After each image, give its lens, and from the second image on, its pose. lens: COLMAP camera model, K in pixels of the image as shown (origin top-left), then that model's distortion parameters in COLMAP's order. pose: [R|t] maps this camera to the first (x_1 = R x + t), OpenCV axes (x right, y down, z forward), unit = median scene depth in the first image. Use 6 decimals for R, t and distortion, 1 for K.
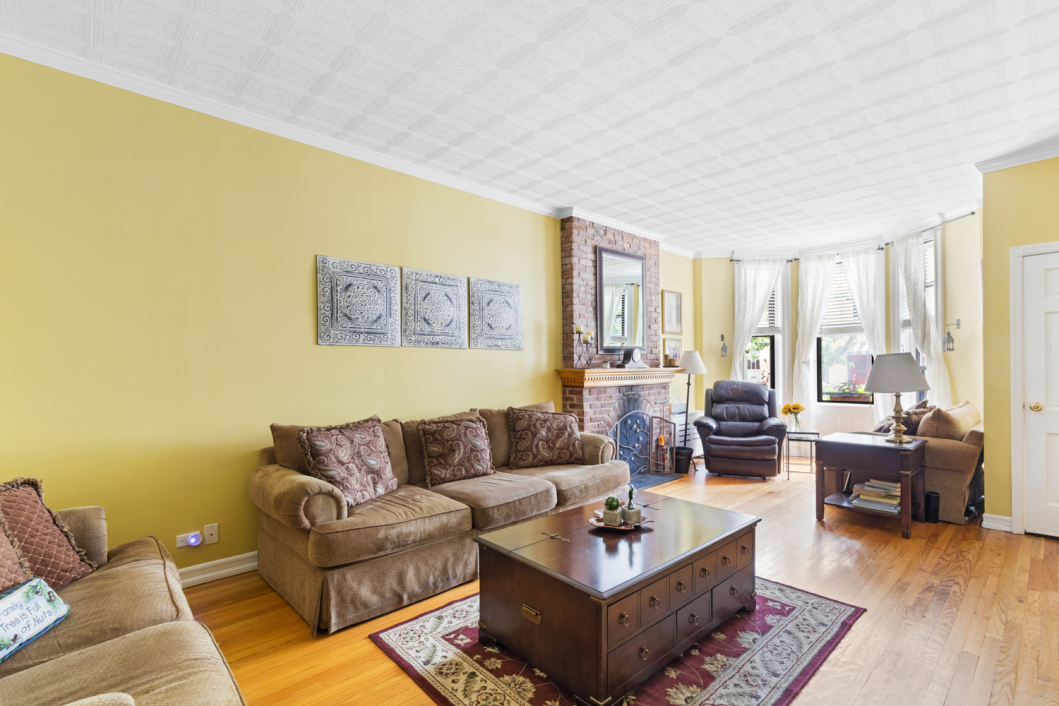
lens RADIAL K [[483.5, 0, 529.4], [0, 483.5, 363.9], [0, 0, 1]] dist [0.000098, -0.000237]
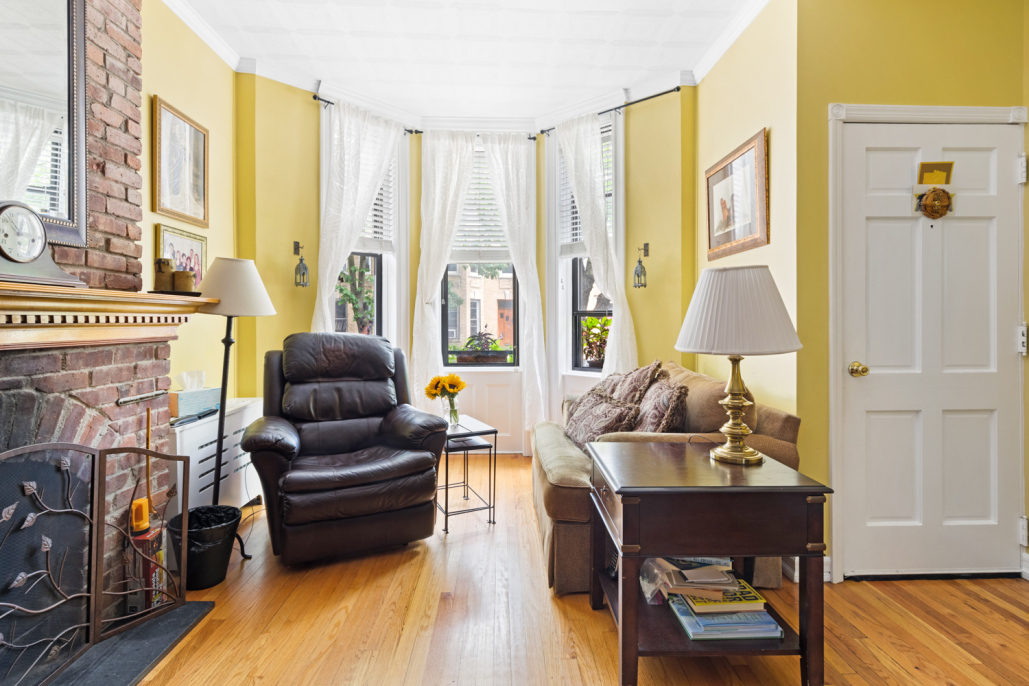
lens RADIAL K [[519.8, 0, 518.8], [0, 519.8, 326.4], [0, 0, 1]] dist [-0.004692, 0.001061]
pose [[0.651181, 0.004690, 0.758908, 0.164222], [-0.016267, 0.999837, 0.007779, 0.022180], [-0.758748, -0.017411, 0.651152, 0.549040]]
